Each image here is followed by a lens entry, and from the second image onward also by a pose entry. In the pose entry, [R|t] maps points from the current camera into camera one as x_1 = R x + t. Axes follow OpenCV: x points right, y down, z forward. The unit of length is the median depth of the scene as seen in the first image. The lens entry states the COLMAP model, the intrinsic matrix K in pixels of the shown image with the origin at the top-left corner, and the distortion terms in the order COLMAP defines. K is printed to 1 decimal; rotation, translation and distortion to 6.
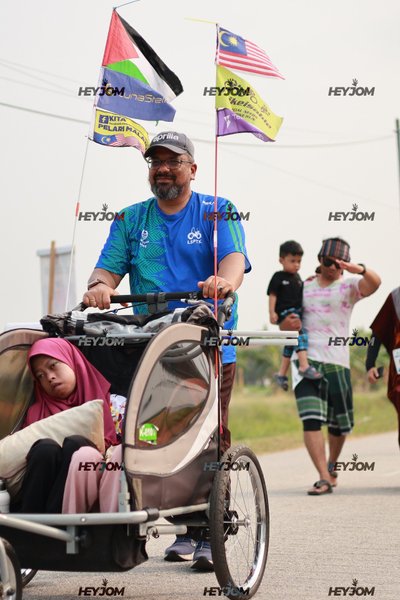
lens RADIAL K [[1567.1, 0, 179.3], [0, 1567.1, 301.2], [0, 0, 1]] dist [0.136927, 0.000000]
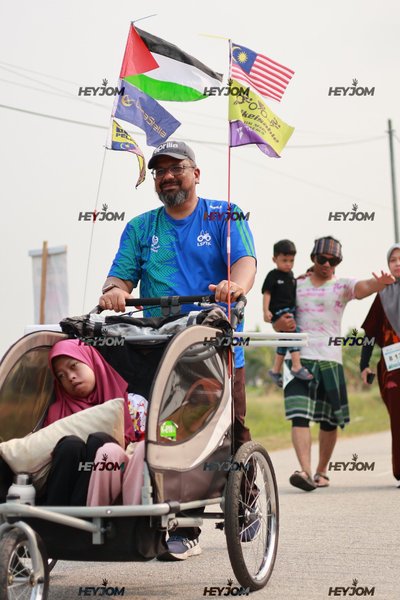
lens RADIAL K [[1567.1, 0, 175.3], [0, 1567.1, 300.0], [0, 0, 1]] dist [0.136927, 0.000000]
pose [[0.999997, -0.000589, 0.002546, -0.015433], [0.000591, 1.000000, -0.000795, -0.002074], [-0.002545, 0.000797, 0.999996, -0.046309]]
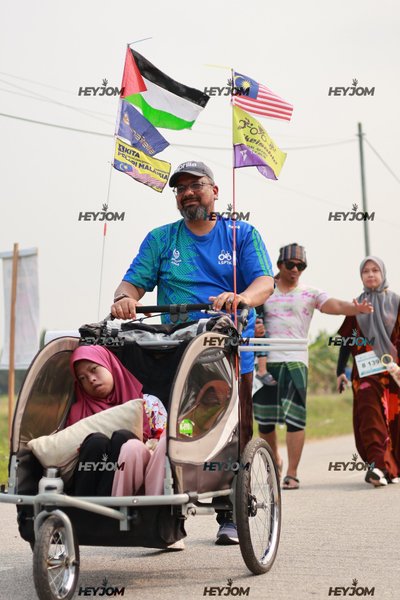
lens RADIAL K [[1567.1, 0, 190.6], [0, 1567.1, 299.2], [0, 0, 1]] dist [0.136927, 0.000000]
pose [[0.999524, 0.001148, 0.030837, -0.045424], [-0.001060, 0.999995, -0.002880, -0.006622], [-0.030840, 0.002846, 0.999520, -0.140003]]
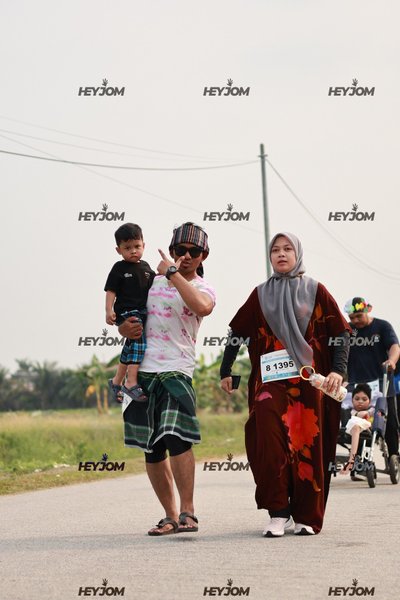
lens RADIAL K [[1567.1, 0, 188.0], [0, 1567.1, 311.5], [0, 0, 1]] dist [0.136927, 0.000000]
pose [[0.995803, 0.006743, 0.091278, 0.534816], [-0.006092, 0.999954, -0.007413, 0.210538], [-0.091324, 0.006826, 0.995798, 4.036999]]
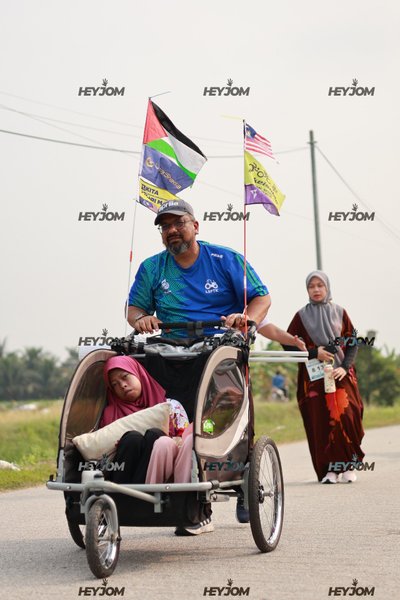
lens RADIAL K [[1567.1, 0, 190.1], [0, 1567.1, 305.9], [0, 0, 1]] dist [0.136927, 0.000000]
pose [[0.998126, 0.002984, 0.061121, -0.103873], [-0.002804, 0.999991, -0.003030, -0.015303], [-0.061129, 0.002853, 0.998126, -0.324782]]
